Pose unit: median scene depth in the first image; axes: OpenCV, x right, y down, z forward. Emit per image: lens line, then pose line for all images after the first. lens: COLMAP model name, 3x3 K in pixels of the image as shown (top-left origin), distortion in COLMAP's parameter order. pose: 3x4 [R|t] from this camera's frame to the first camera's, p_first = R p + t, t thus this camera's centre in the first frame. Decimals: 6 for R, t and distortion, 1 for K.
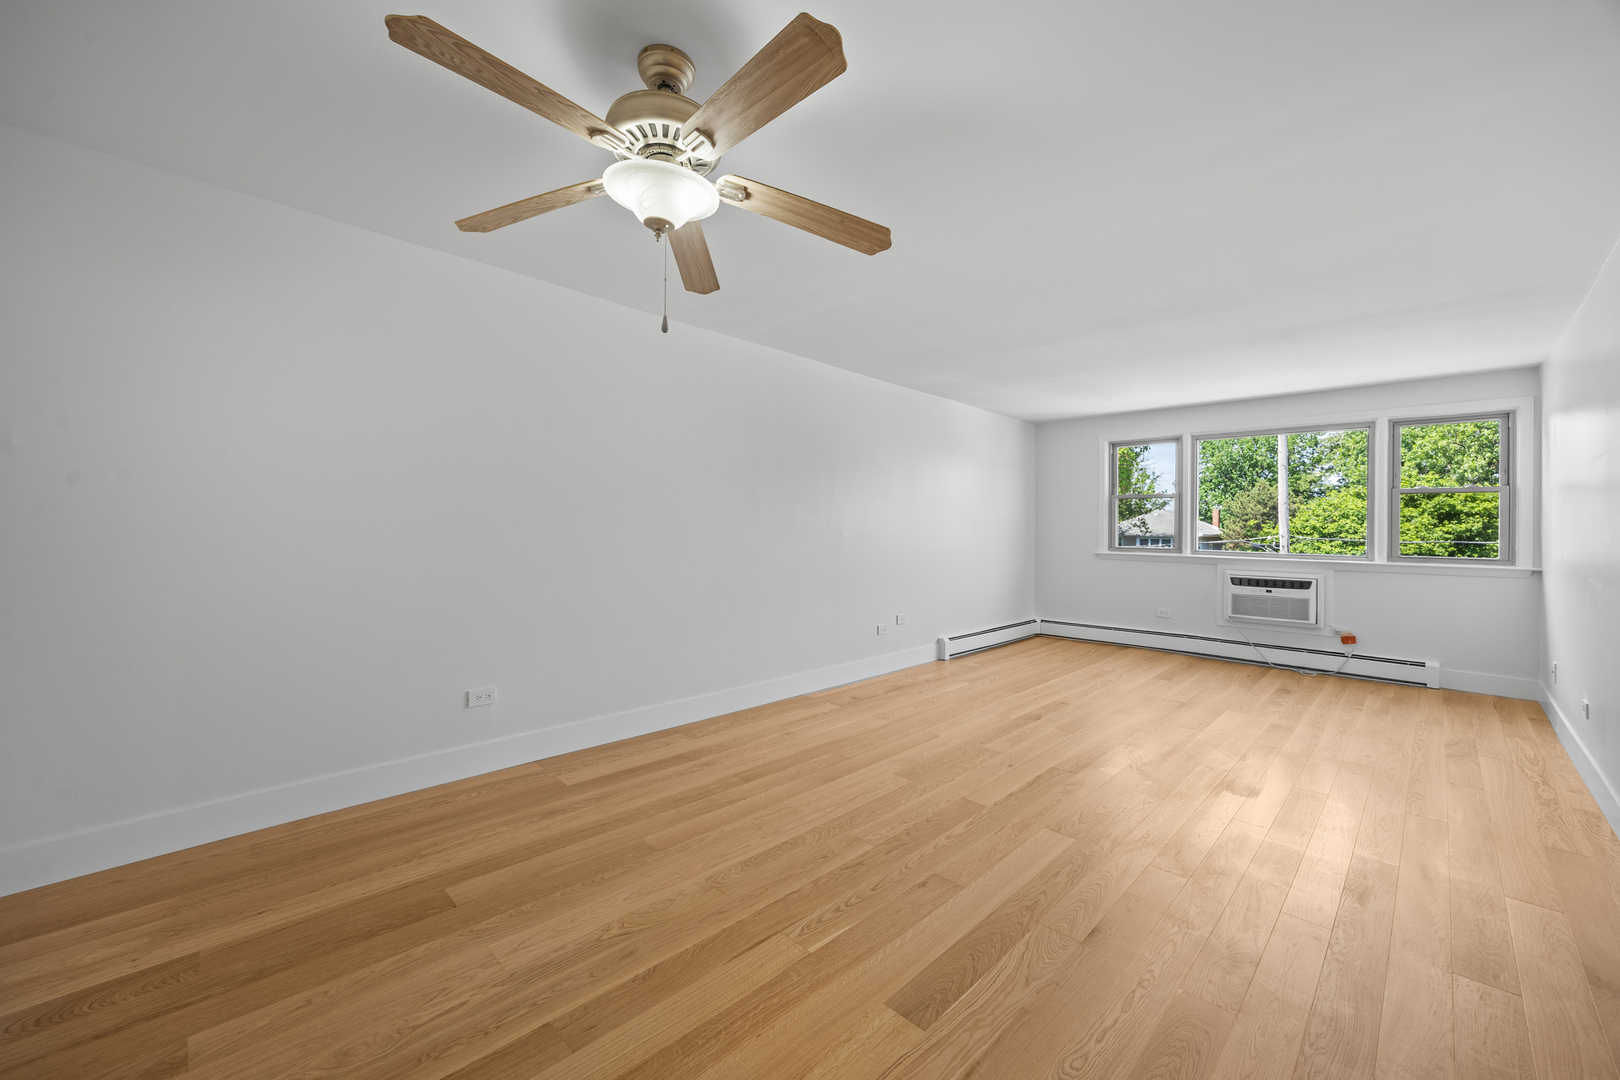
lens RADIAL K [[648.7, 0, 812.5], [0, 648.7, 535.1], [0, 0, 1]] dist [0.001890, 0.000197]
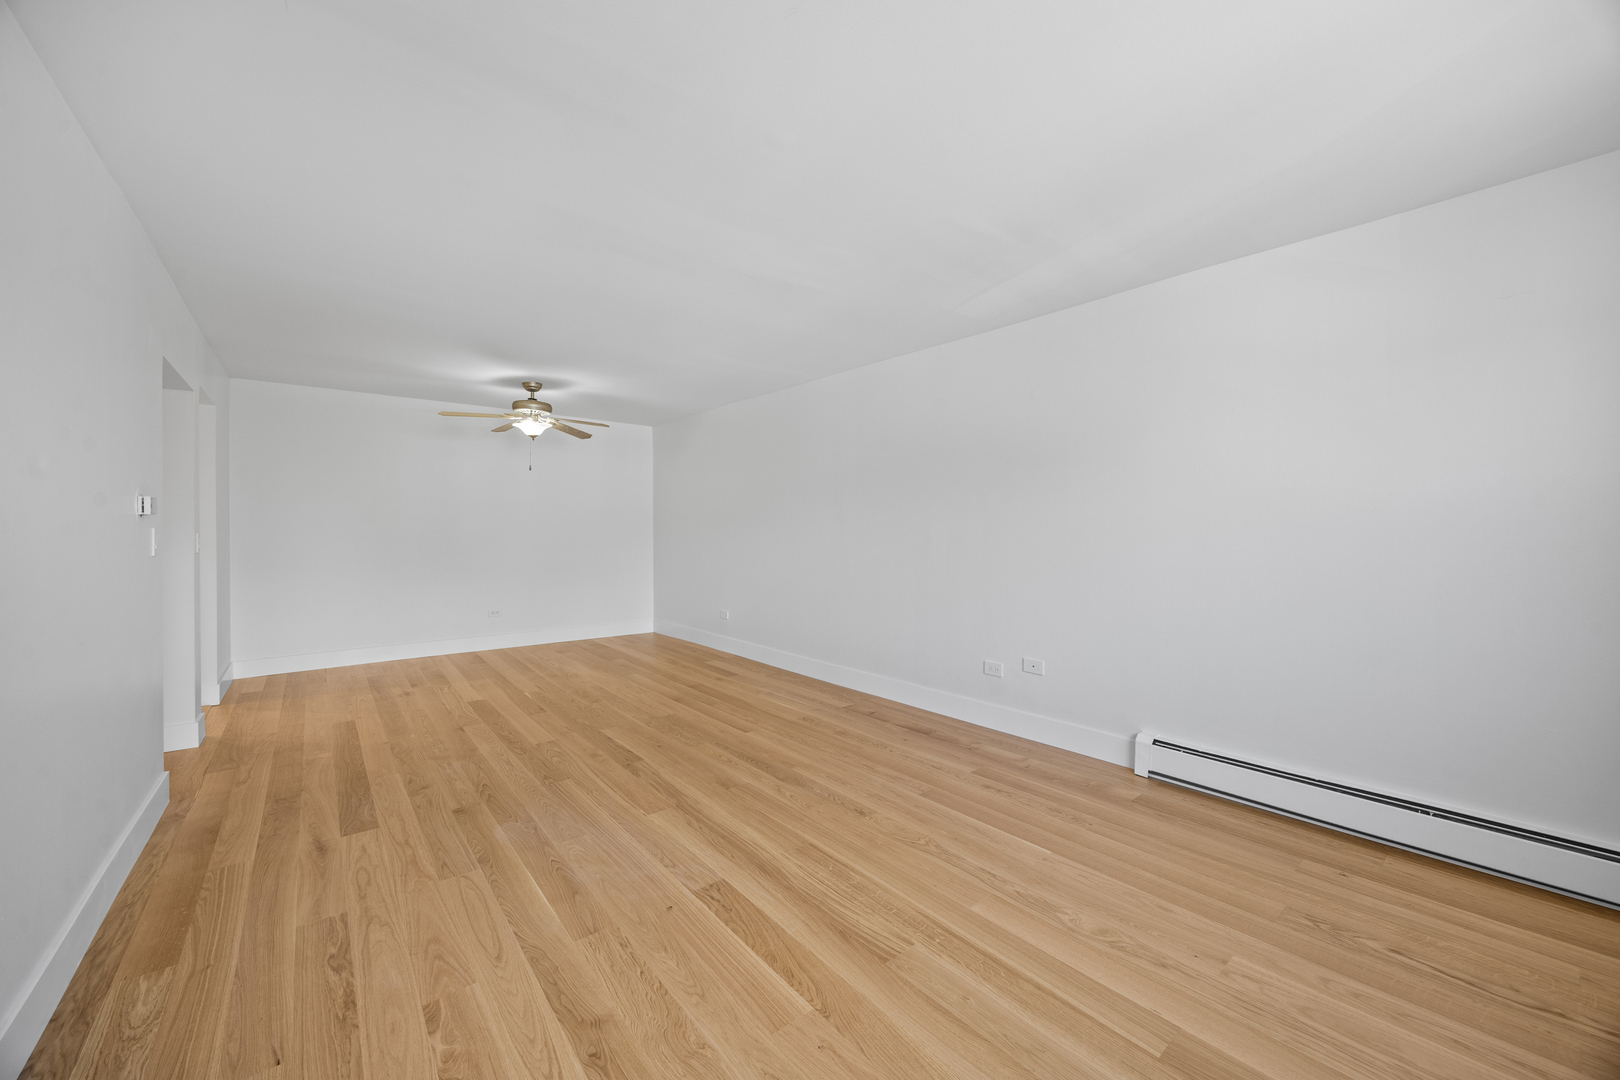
lens RADIAL K [[648.7, 0, 812.5], [0, 648.7, 535.1], [0, 0, 1]] dist [0.001890, 0.000197]
pose [[-0.142825, -0.000335, -0.989748, 1.200687], [-0.012106, 0.999926, 0.001409, -0.009960], [0.989674, 0.012183, -0.142818, 1.239617]]
